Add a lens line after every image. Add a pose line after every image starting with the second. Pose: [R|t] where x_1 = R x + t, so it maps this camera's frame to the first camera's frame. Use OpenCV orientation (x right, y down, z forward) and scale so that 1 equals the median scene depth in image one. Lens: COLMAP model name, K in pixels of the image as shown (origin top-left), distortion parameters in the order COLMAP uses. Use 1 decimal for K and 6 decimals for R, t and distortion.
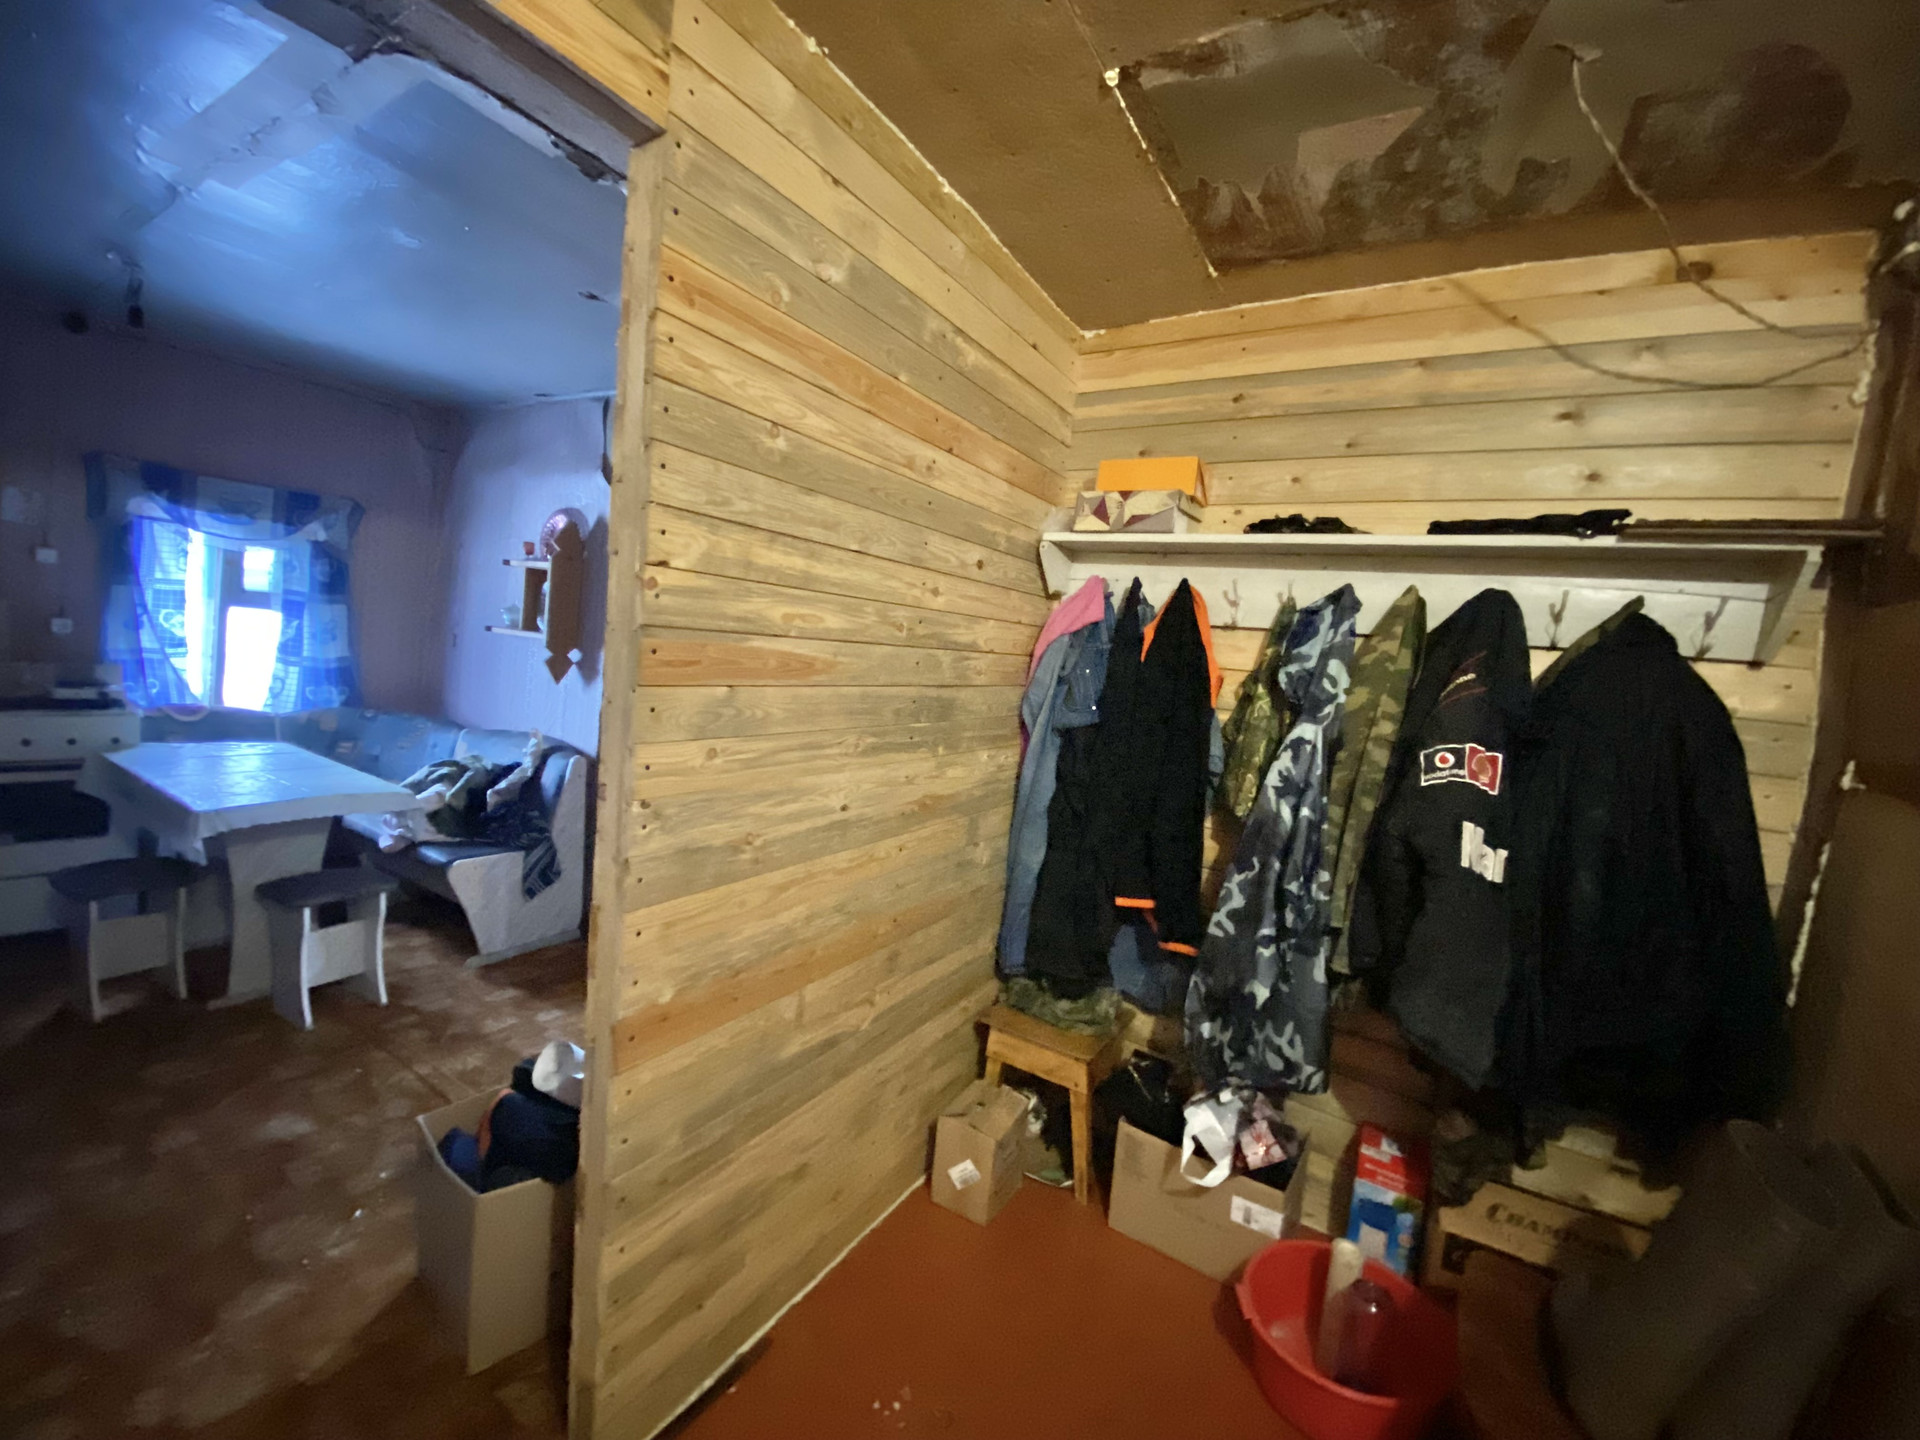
lens RADIAL K [[780.9, 0, 960.0], [0, 780.9, 720.0], [0, 0, 1]] dist [-0.000856, -0.000247]
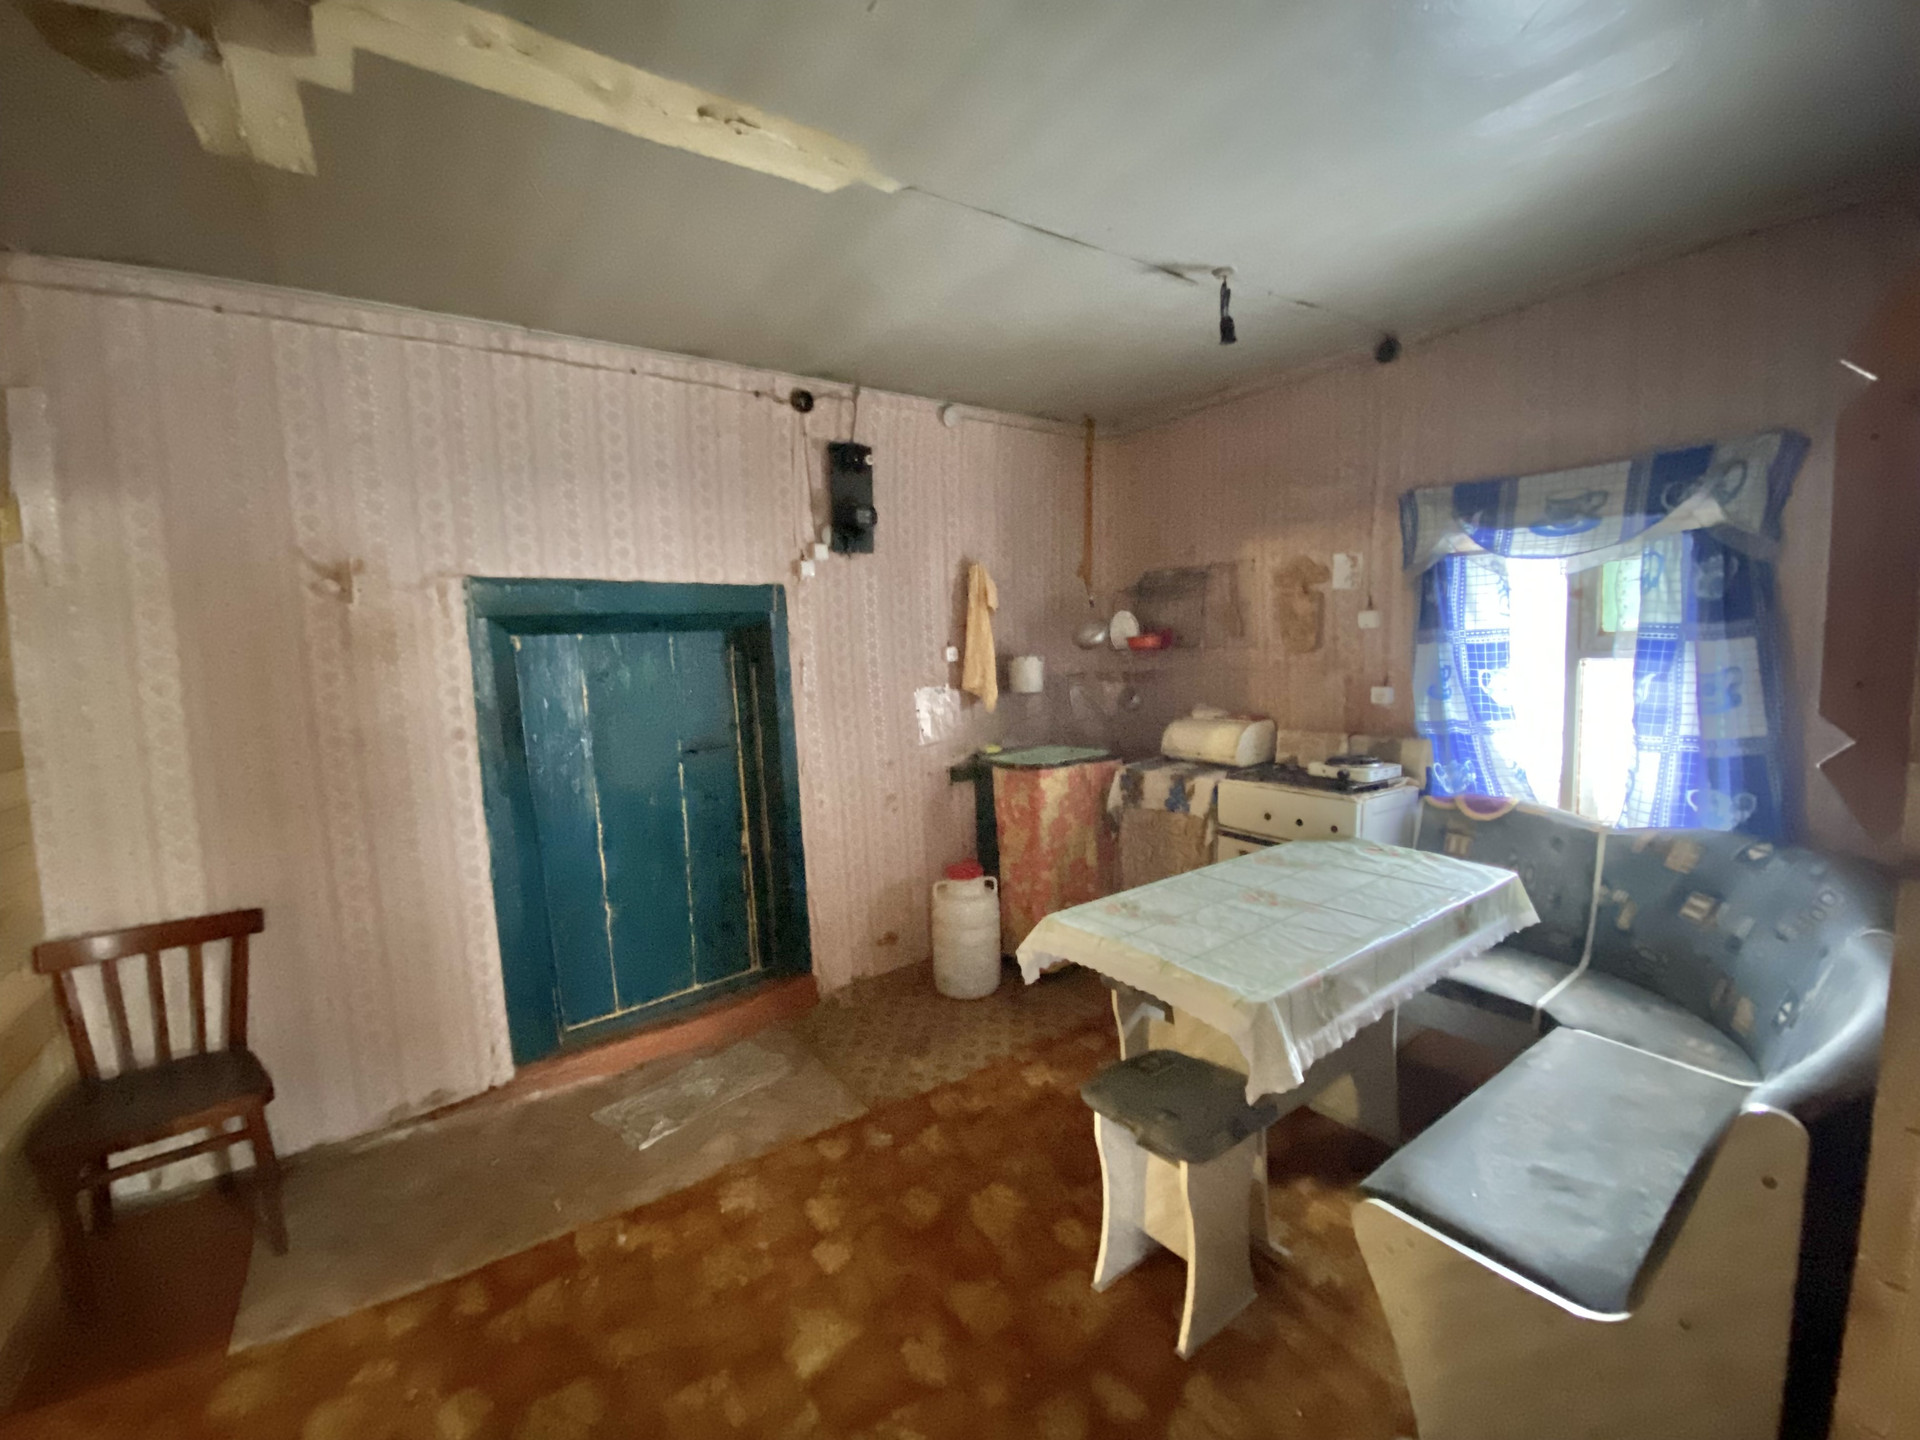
lens RADIAL K [[780.9, 0, 960.0], [0, 780.9, 720.0], [0, 0, 1]] dist [-0.000856, -0.000247]
pose [[-0.388445, -0.001953, -0.921470, -0.111714], [-0.089637, 0.995335, 0.035676, -0.069043], [0.917102, 0.096456, -0.386808, 0.774055]]
